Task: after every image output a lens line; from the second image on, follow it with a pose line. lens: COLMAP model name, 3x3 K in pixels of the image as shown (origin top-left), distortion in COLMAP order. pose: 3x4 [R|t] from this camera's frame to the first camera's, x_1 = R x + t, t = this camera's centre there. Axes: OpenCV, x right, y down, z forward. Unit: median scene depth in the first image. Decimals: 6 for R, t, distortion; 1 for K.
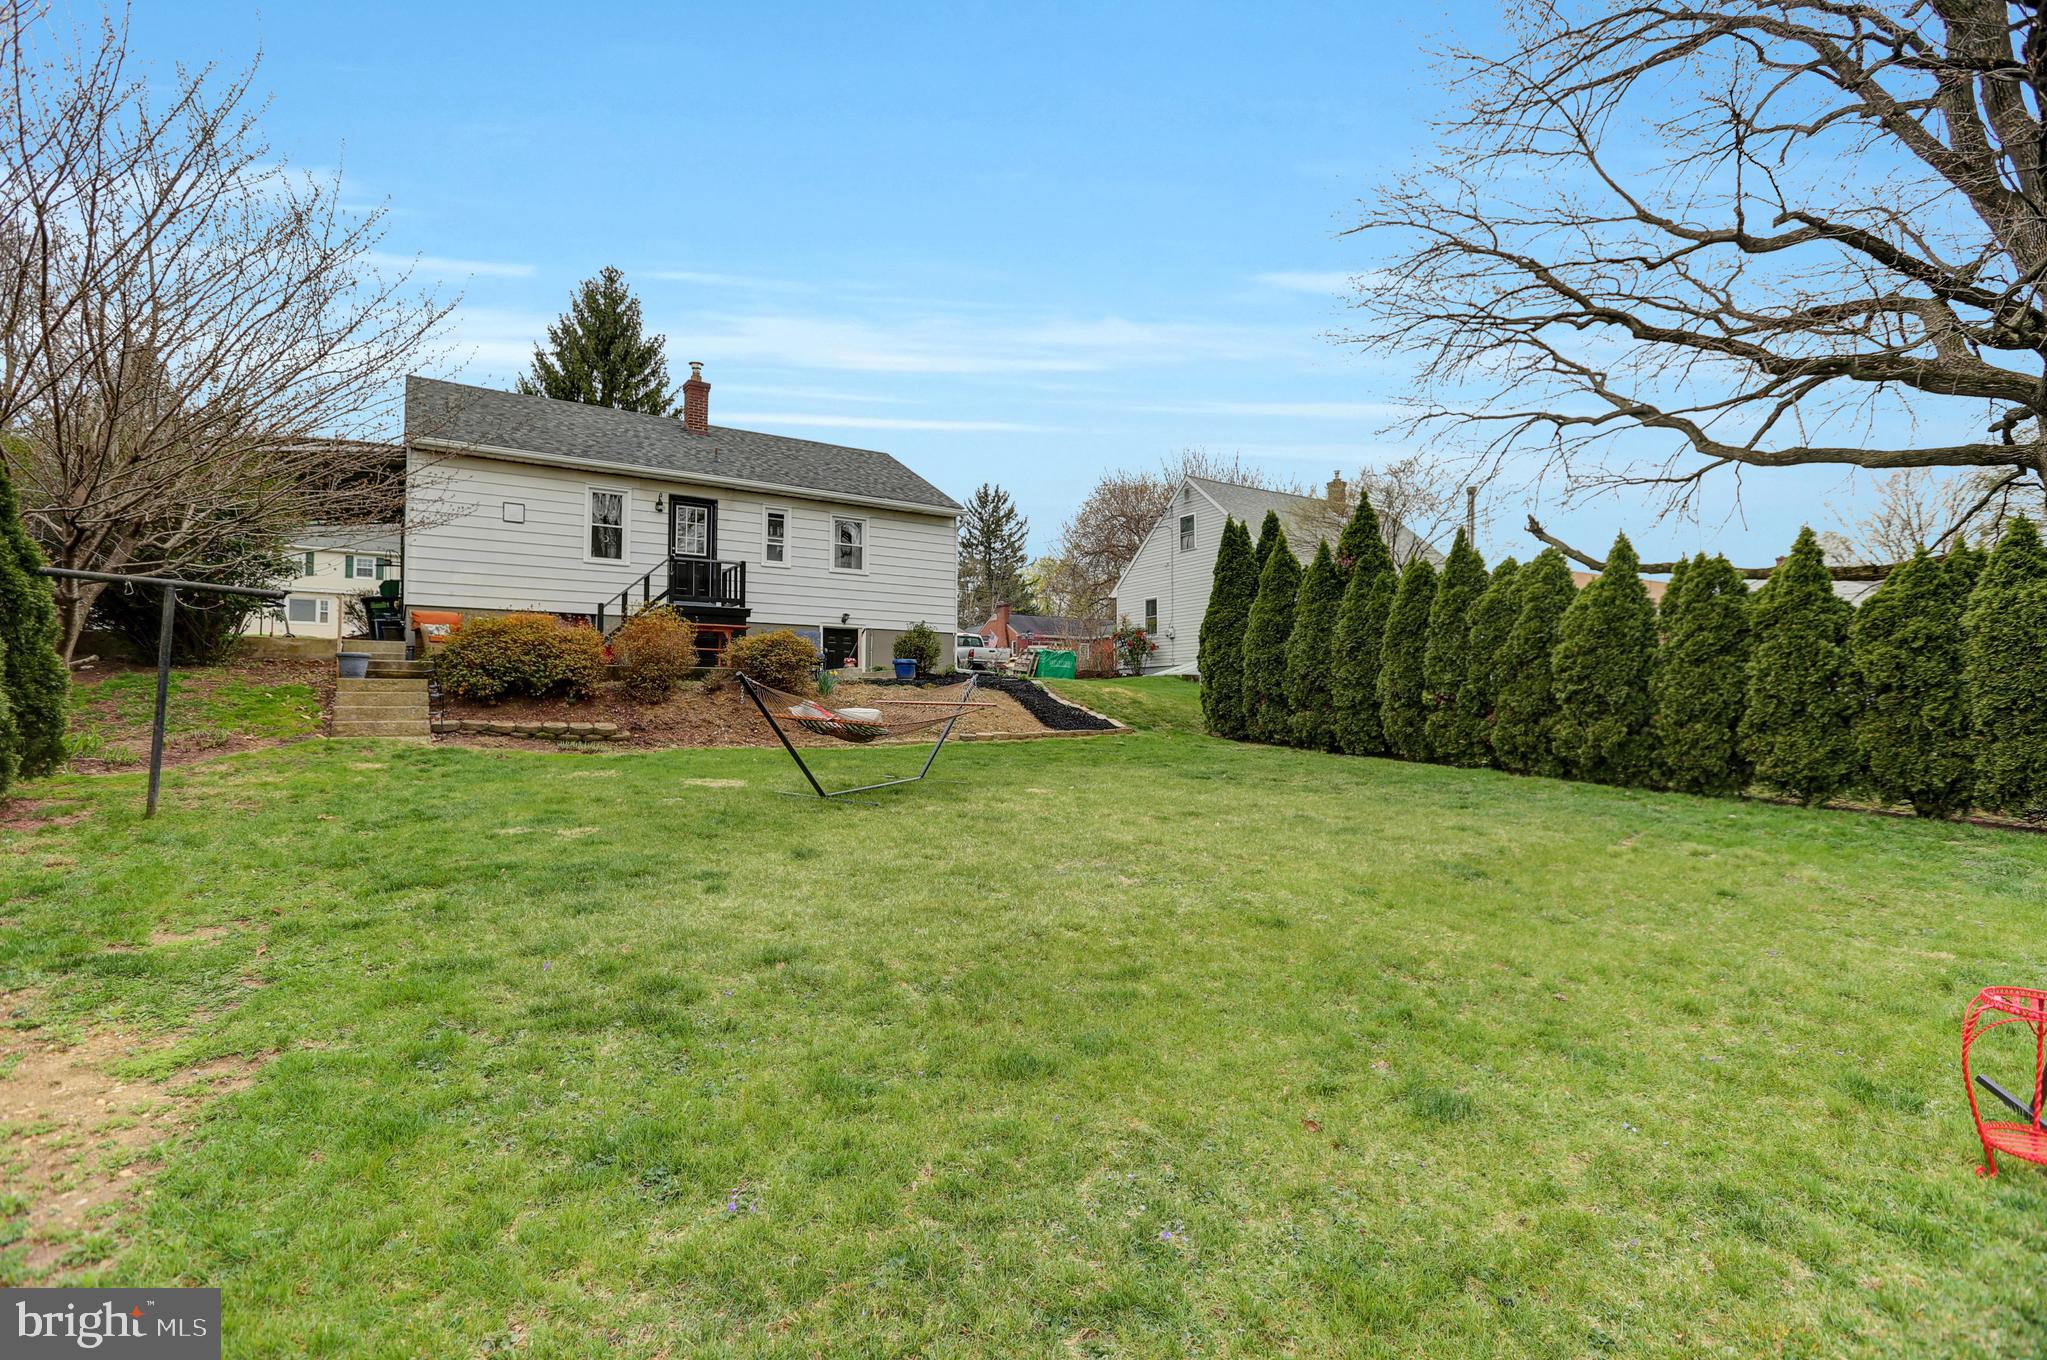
lens RADIAL K [[945.1, 0, 1030.2], [0, 945.1, 681.1], [0, 0, 1]] dist [-0.058348, 0.022766]
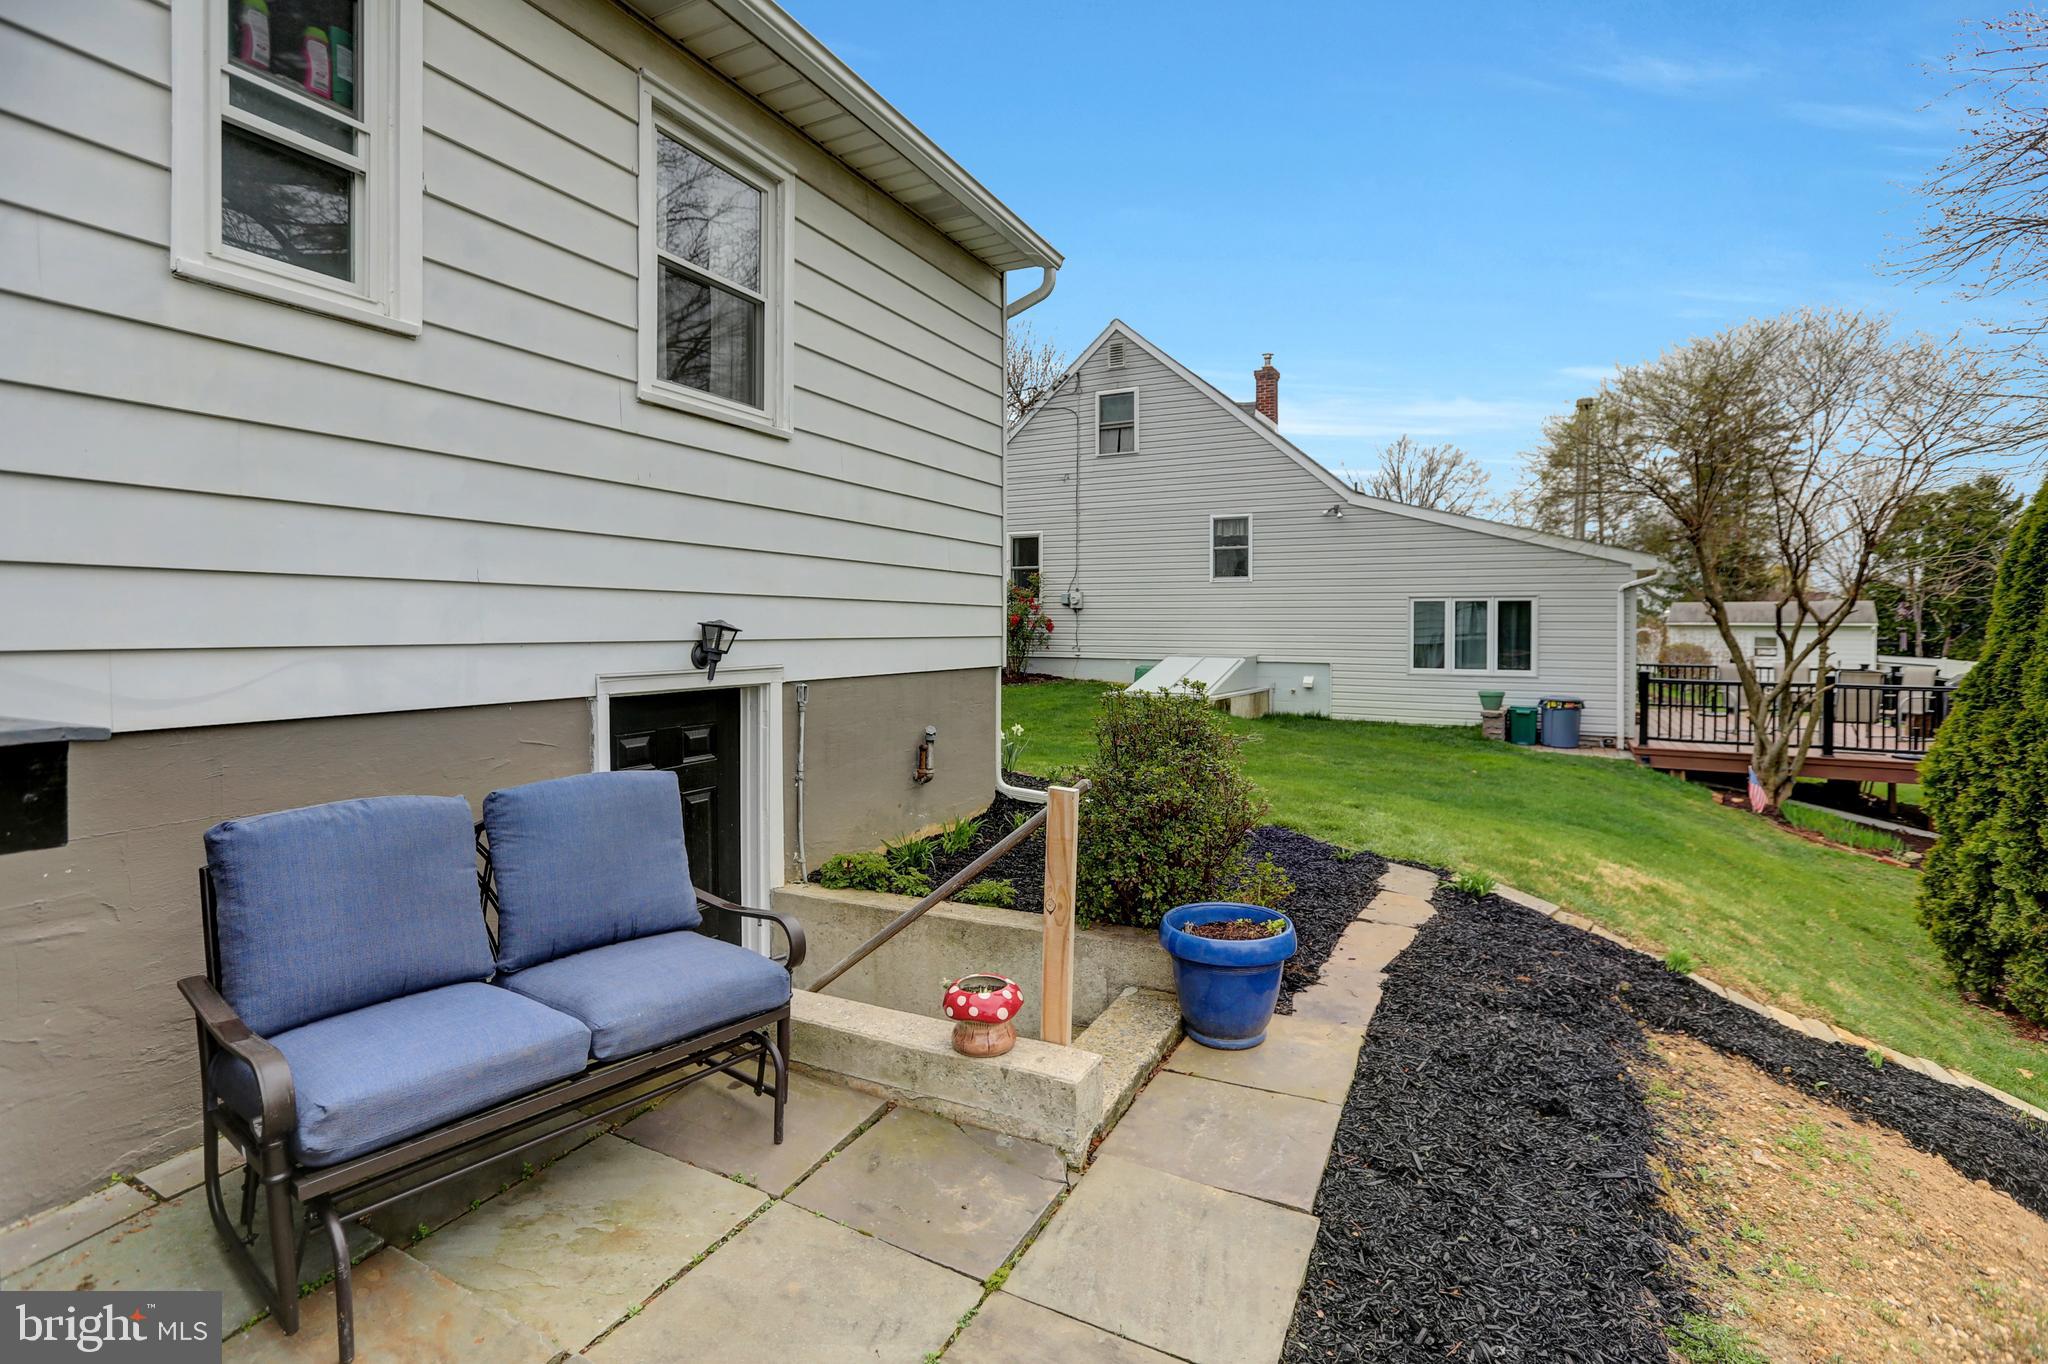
lens RADIAL K [[925.1, 0, 1026.4], [0, 925.1, 665.1], [0, 0, 1]] dist [-0.056320, 0.032066]
pose [[0.877286, -0.011860, 0.479822, -0.249809], [-0.022784, 0.997539, 0.066314, -0.083125], [-0.479428, -0.069108, 0.874856, 0.859812]]
